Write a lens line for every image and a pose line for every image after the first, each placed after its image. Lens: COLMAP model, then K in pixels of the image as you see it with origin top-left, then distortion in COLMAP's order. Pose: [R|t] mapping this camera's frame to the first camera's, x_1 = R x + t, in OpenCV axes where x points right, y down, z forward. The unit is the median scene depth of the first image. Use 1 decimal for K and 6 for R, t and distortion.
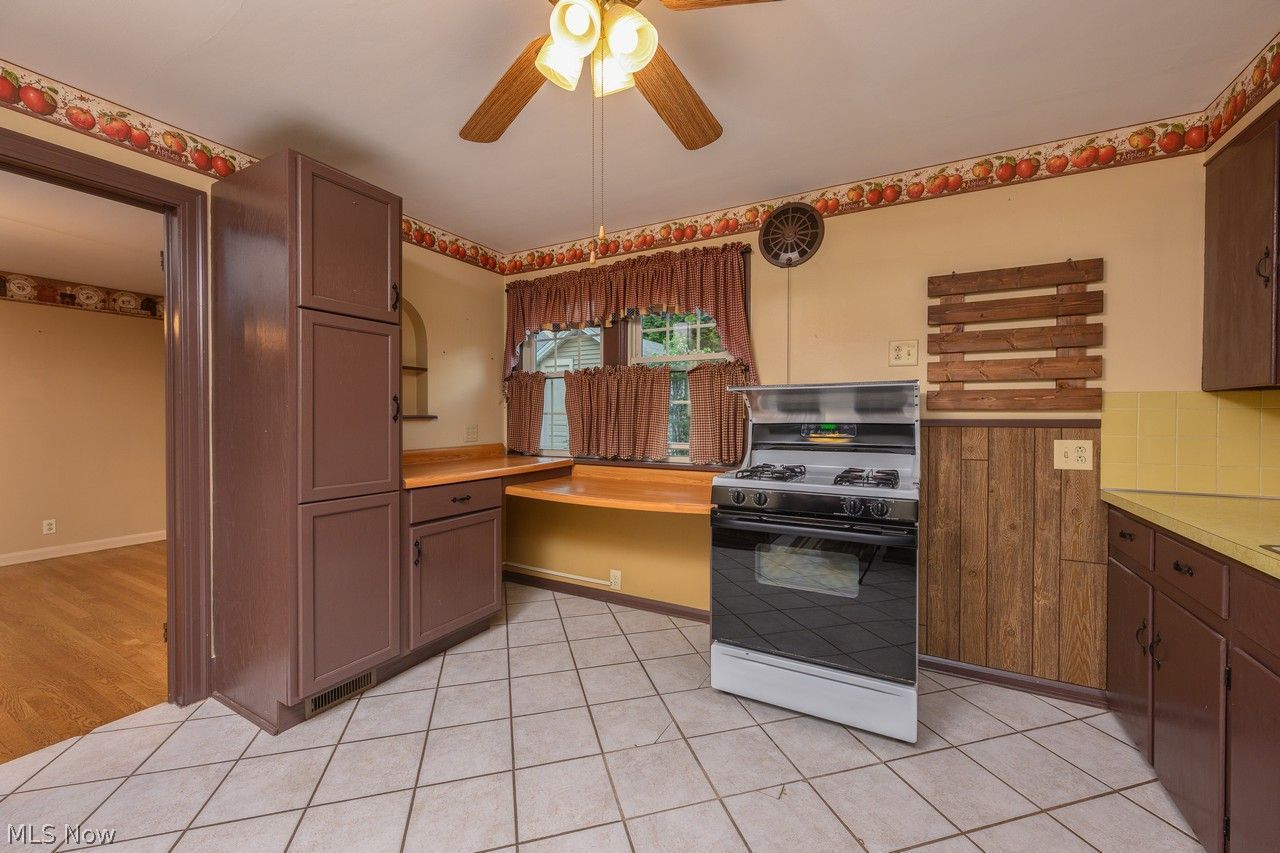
lens RADIAL K [[504.1, 0, 635.3], [0, 504.1, 421.1], [0, 0, 1]] dist [-0.000248, 0.000441]
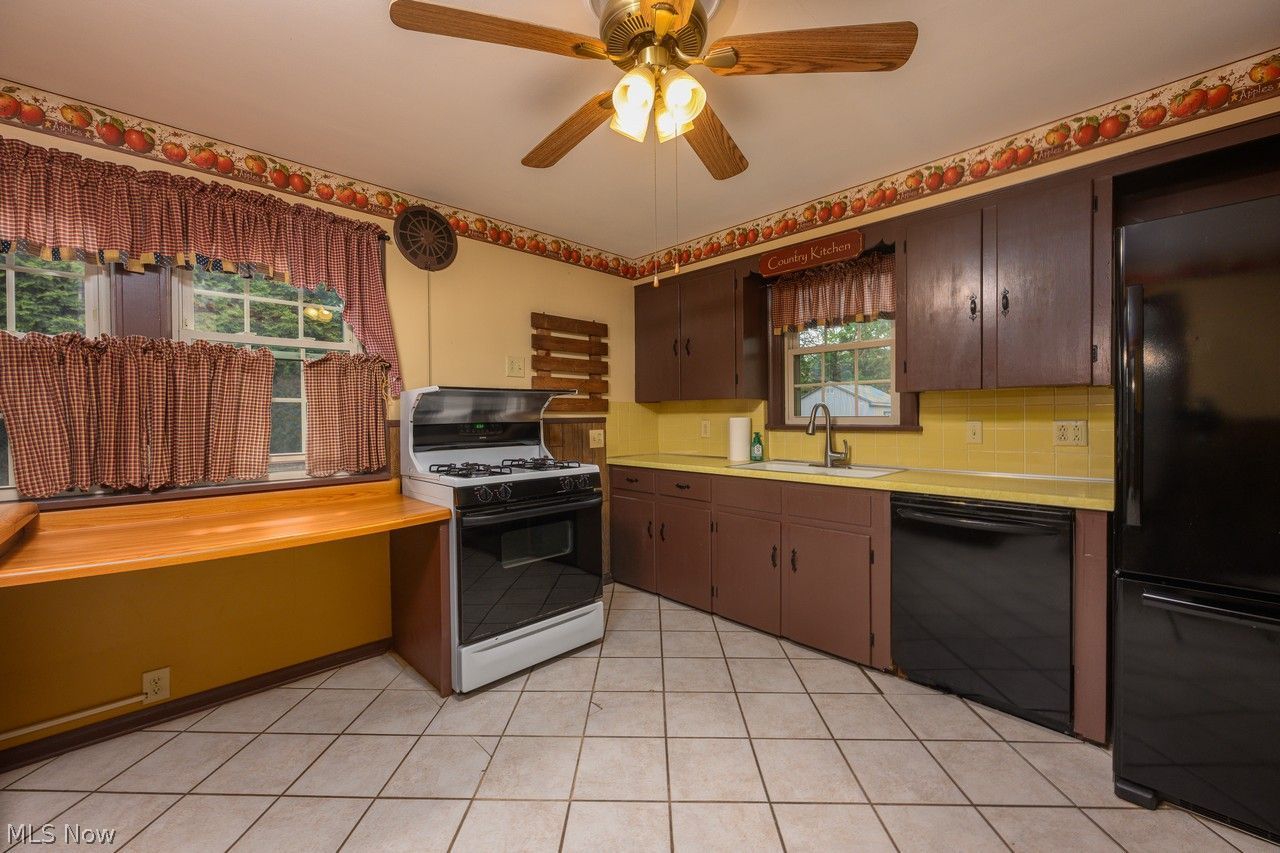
lens RADIAL K [[504.1, 0, 638.8], [0, 504.1, 422.7], [0, 0, 1]] dist [-0.000248, 0.000441]
pose [[0.292269, -0.016767, 0.956189, -0.614872], [0.019237, 0.999747, 0.011651, -0.003121], [-0.956143, 0.014989, 0.292517, 0.343229]]
